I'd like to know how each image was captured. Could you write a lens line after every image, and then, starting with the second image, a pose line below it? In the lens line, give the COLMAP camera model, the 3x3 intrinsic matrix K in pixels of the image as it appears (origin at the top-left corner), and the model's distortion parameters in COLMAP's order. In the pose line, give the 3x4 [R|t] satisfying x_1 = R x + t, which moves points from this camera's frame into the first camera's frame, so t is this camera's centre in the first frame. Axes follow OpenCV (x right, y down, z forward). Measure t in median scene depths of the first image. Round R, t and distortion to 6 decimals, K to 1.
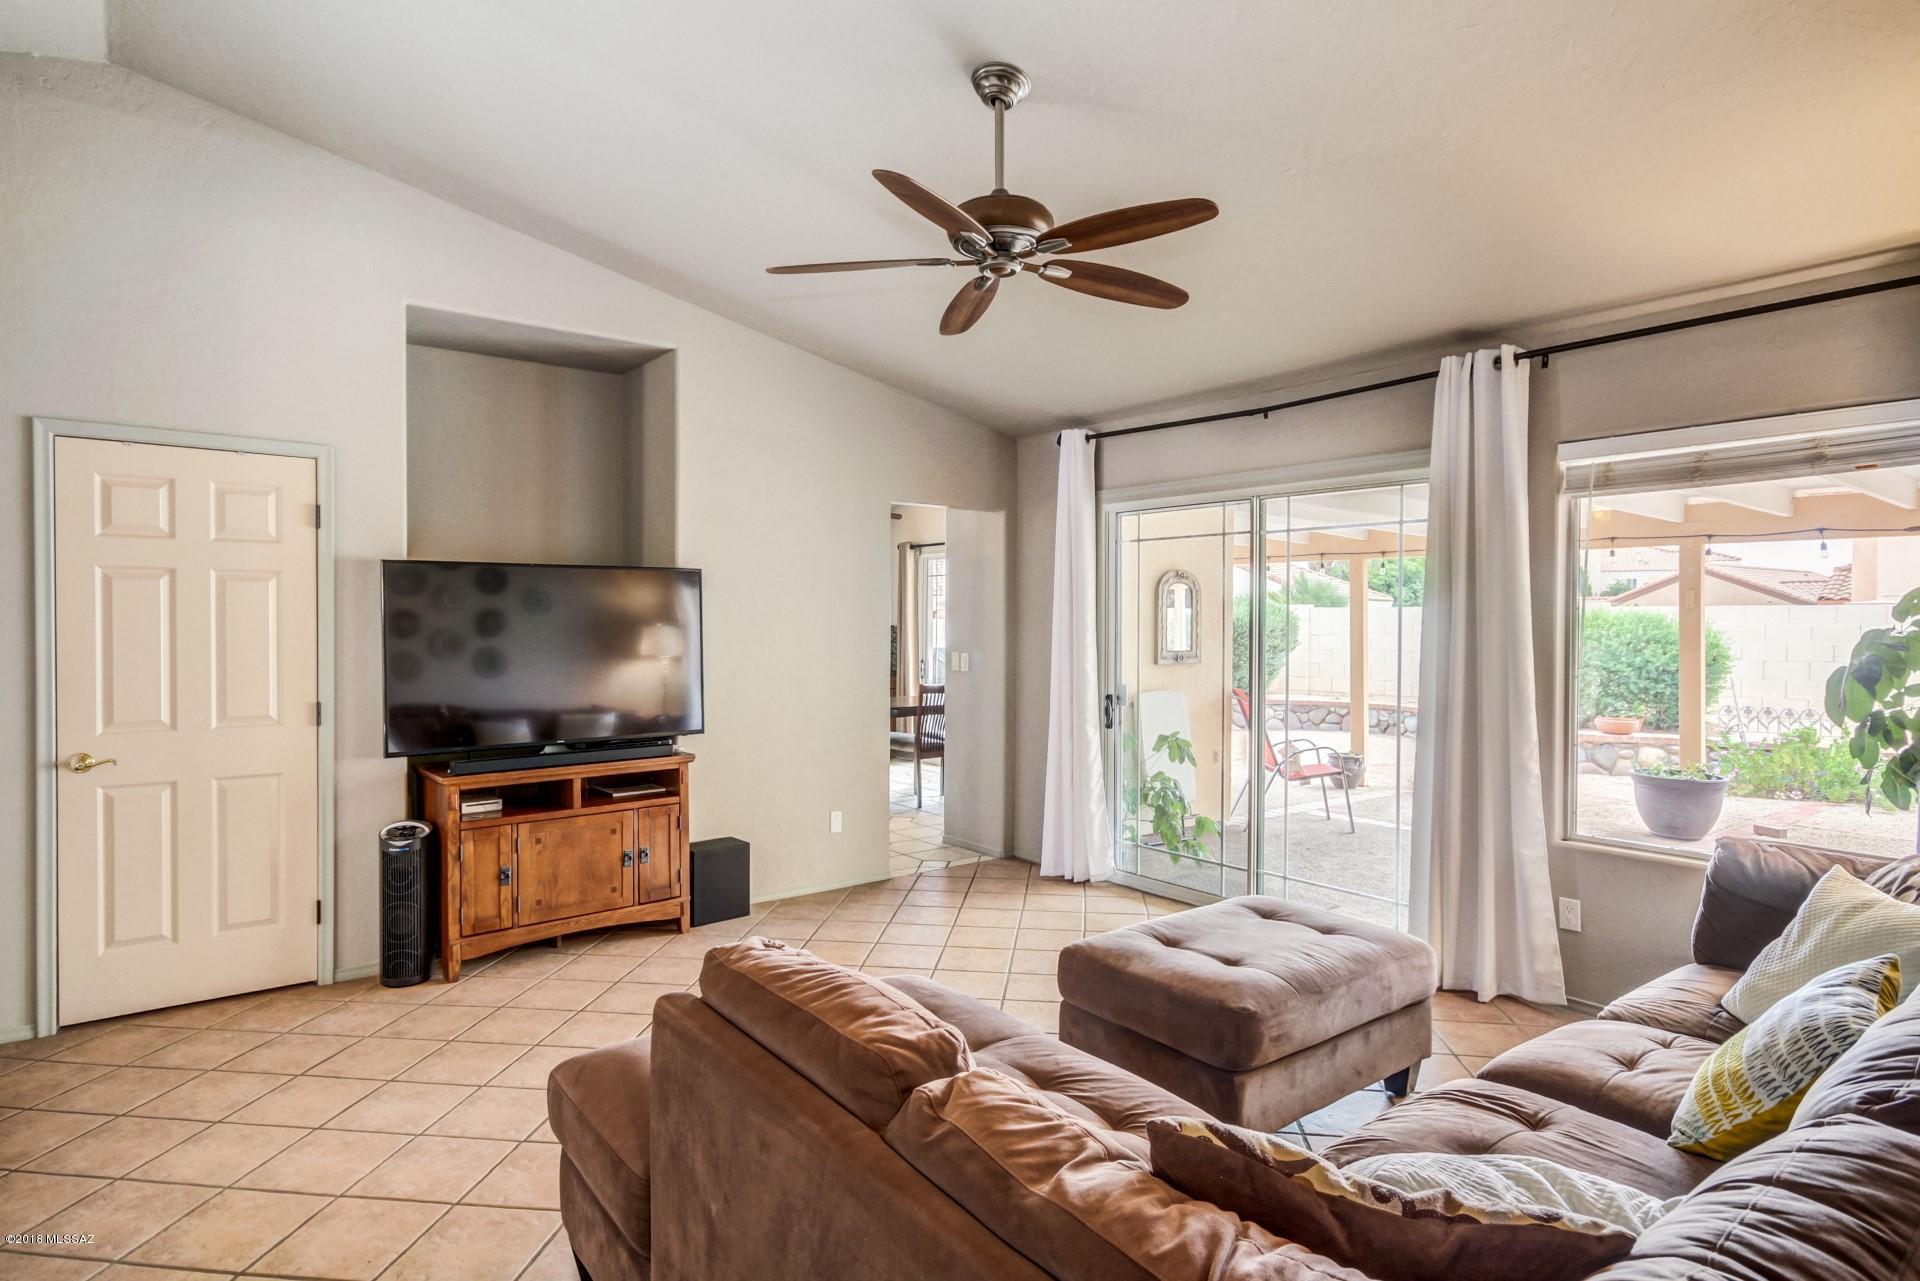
lens RADIAL K [[1029.8, 0, 955.5], [0, 1029.8, 629.5], [0, 0, 1]] dist [0.005383, 0.002925]
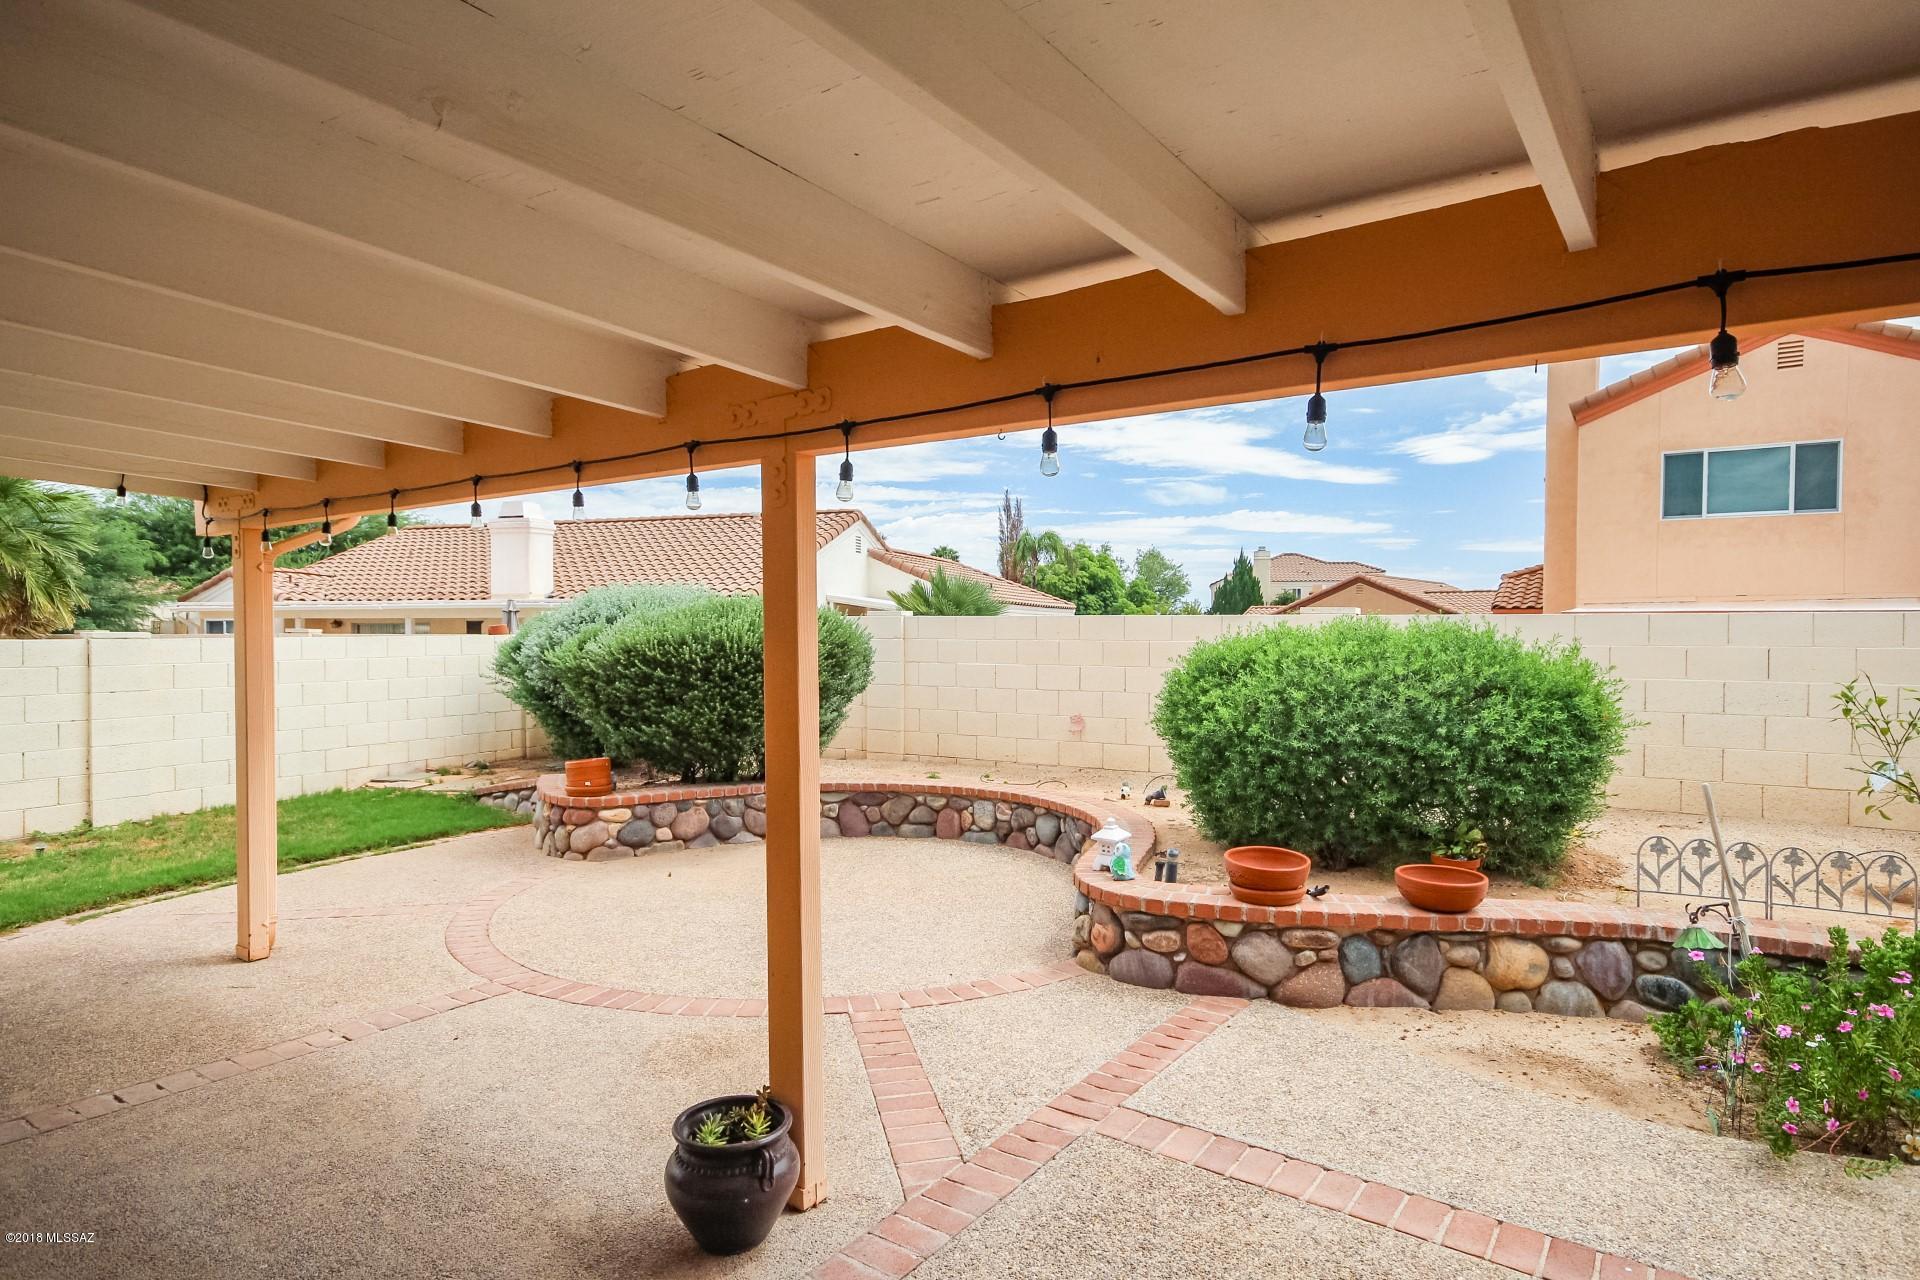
lens RADIAL K [[1029.8, 0, 960.9], [0, 1029.8, 643.0], [0, 0, 1]] dist [0.005383, 0.002925]
pose [[0.962961, -0.006835, 0.269555, 0.235944], [0.005559, 0.999969, 0.005498, -0.009803], [-0.269584, -0.003796, 0.962969, 0.455888]]
